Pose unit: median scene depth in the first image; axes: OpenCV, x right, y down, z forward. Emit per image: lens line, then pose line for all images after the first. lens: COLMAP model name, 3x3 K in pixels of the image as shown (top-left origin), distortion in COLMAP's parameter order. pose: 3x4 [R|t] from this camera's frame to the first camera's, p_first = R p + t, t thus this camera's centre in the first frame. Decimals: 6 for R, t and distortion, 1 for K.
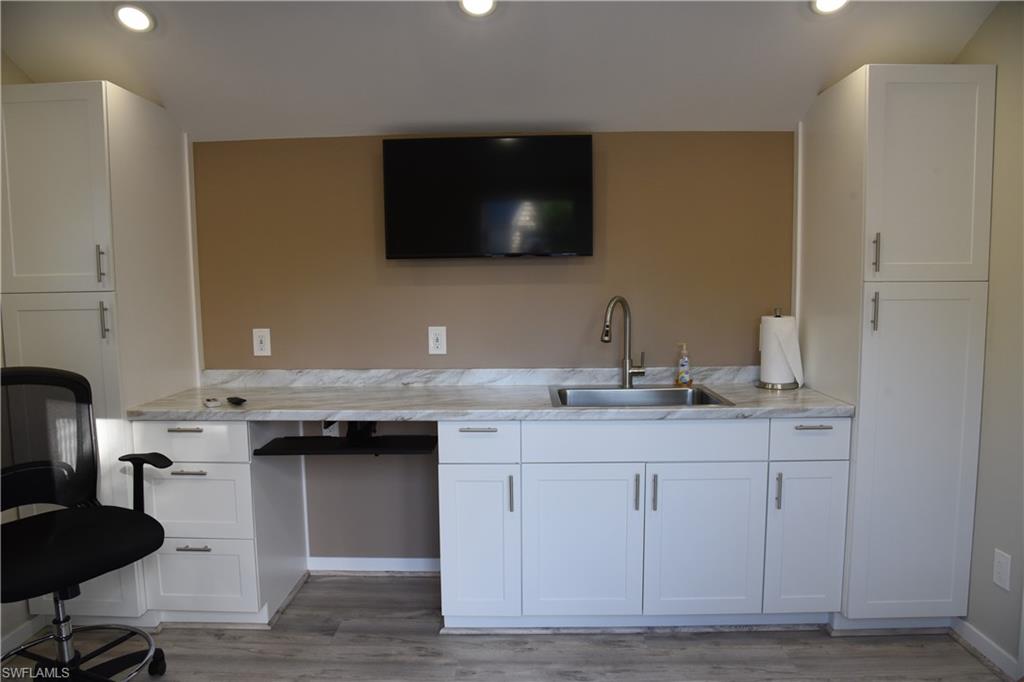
lens RADIAL K [[697.7, 0, 512.0], [0, 697.7, 341.0], [0, 0, 1]] dist [-0.115727, 0.062839]
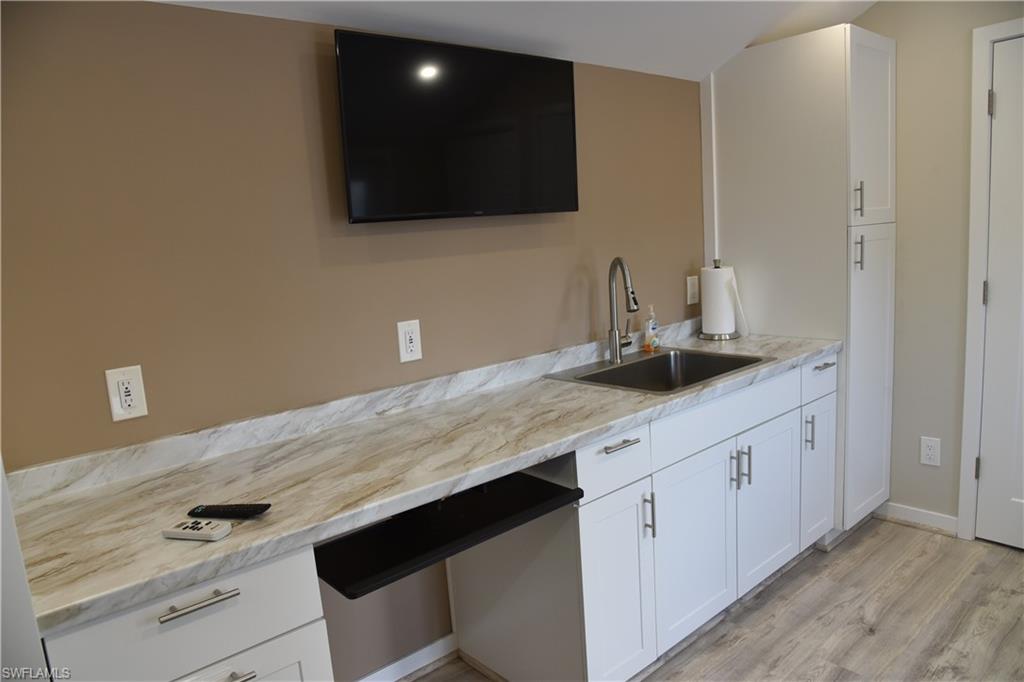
lens RADIAL K [[697.7, 0, 512.0], [0, 697.7, 341.0], [0, 0, 1]] dist [-0.115727, 0.062839]
pose [[0.735931, -0.143133, 0.661754, -0.514481], [0.117612, 0.989565, 0.083242, -0.048531], [-0.666764, 0.016570, 0.745085, 0.448556]]
